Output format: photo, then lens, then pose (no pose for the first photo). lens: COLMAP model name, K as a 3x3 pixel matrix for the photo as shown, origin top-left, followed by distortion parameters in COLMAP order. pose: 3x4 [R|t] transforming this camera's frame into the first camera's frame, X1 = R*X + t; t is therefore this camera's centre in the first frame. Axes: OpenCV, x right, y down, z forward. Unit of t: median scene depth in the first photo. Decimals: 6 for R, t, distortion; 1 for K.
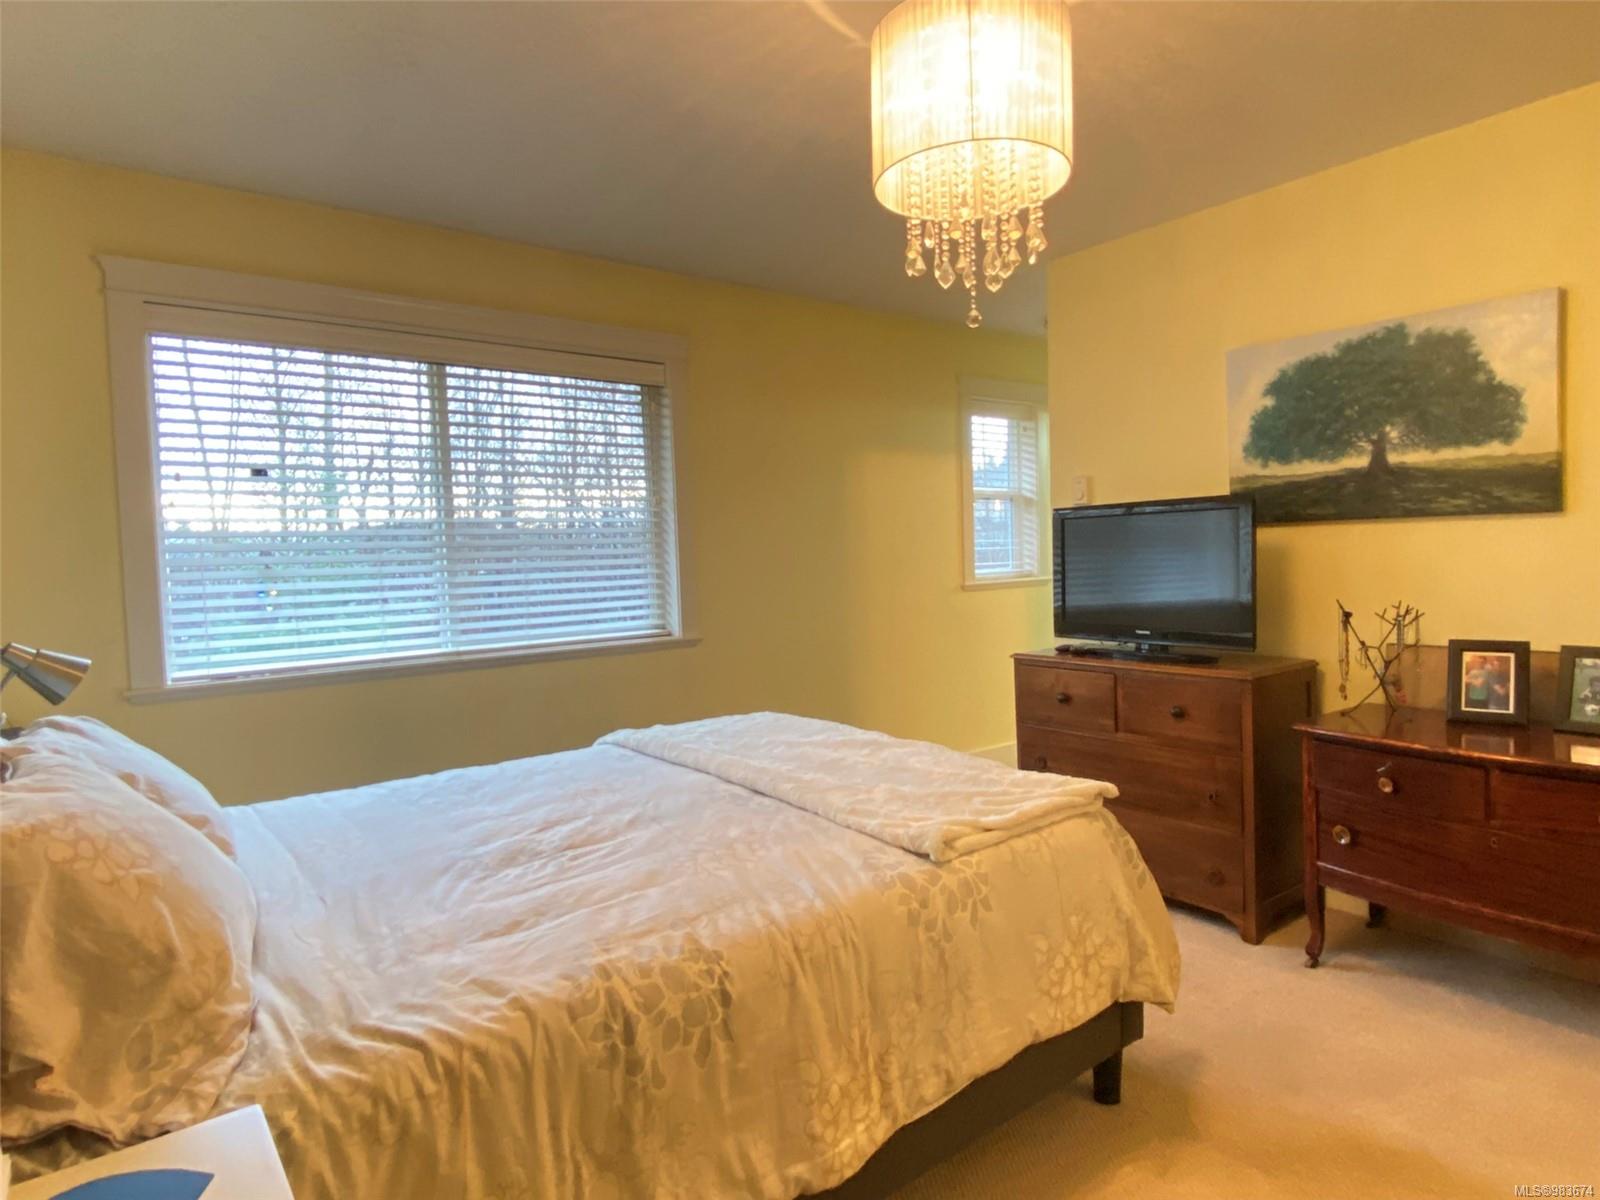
lens RADIAL K [[909.3, 0, 803.2], [0, 909.3, 596.2], [0, 0, 1]] dist [0.061695, -0.053848]
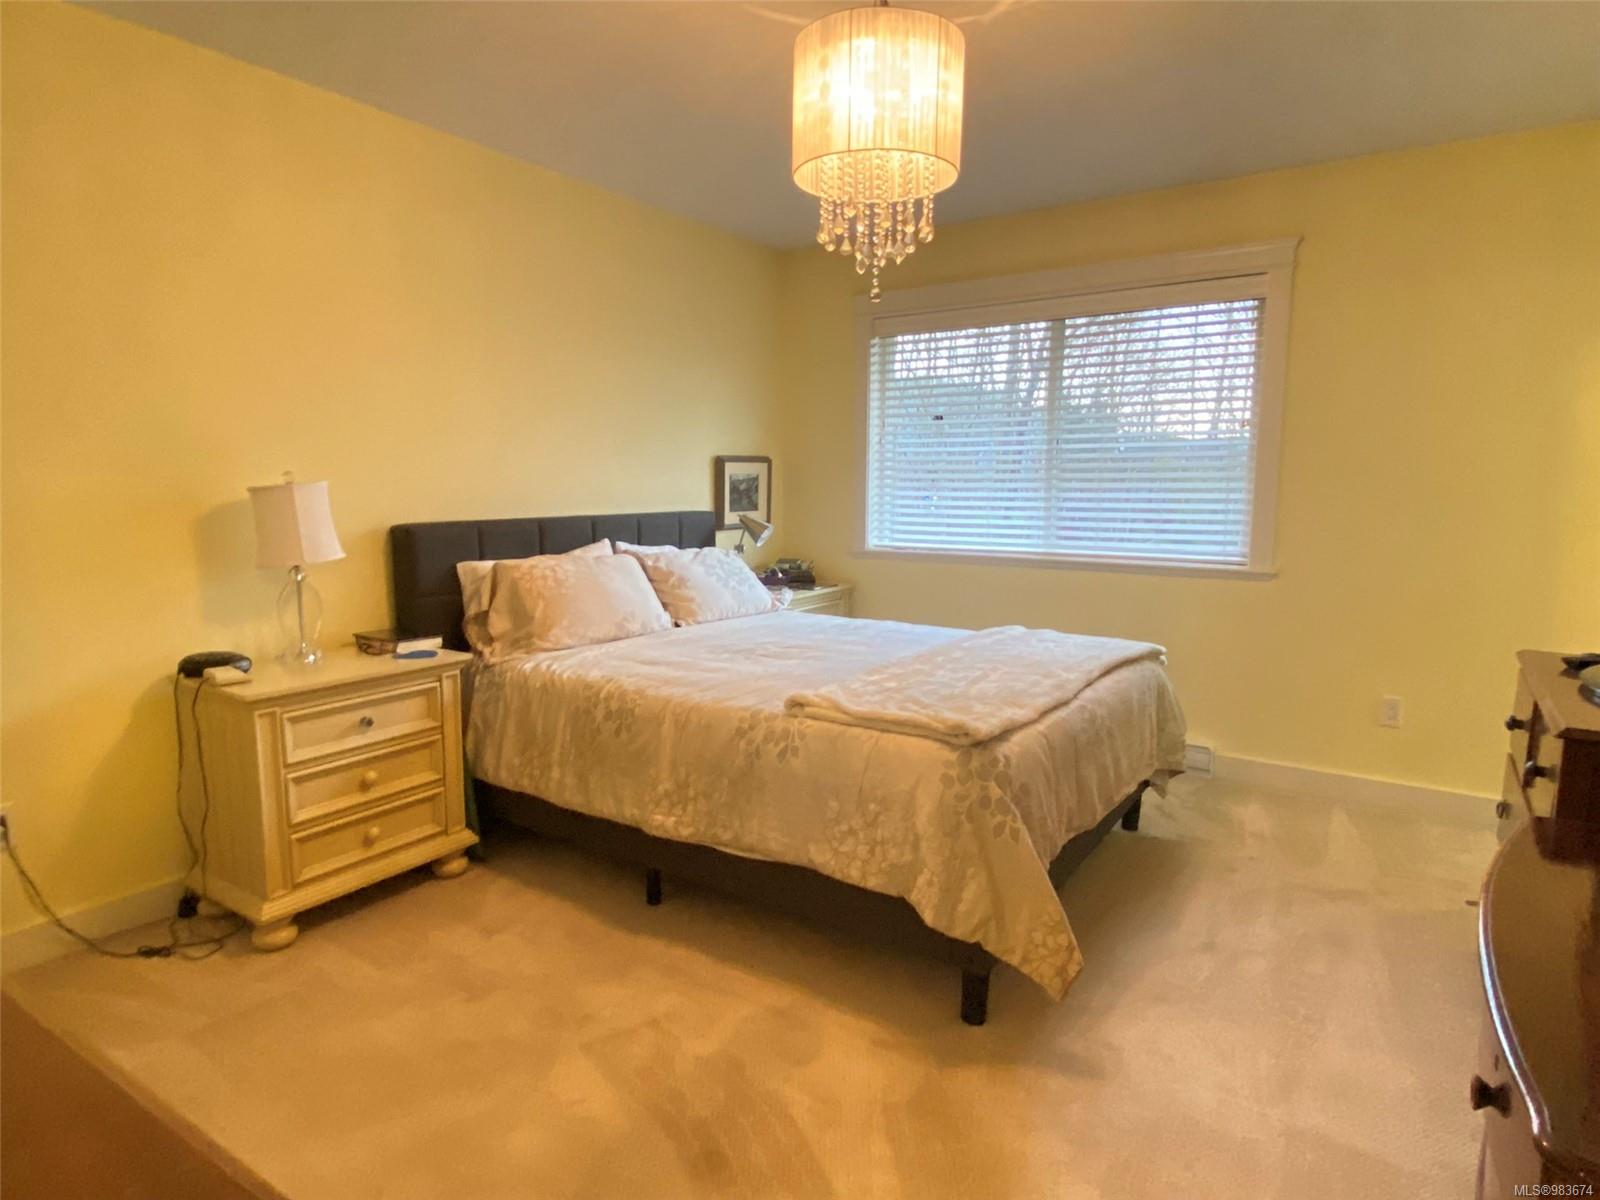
lens RADIAL K [[909.3, 0, 803.2], [0, 909.3, 596.2], [0, 0, 1]] dist [0.061695, -0.053848]
pose [[0.303669, 0.156170, -0.939892, 1.334122], [-0.055348, 0.987701, 0.146231, -0.085581], [0.951169, 0.007615, 0.308578, 0.546017]]
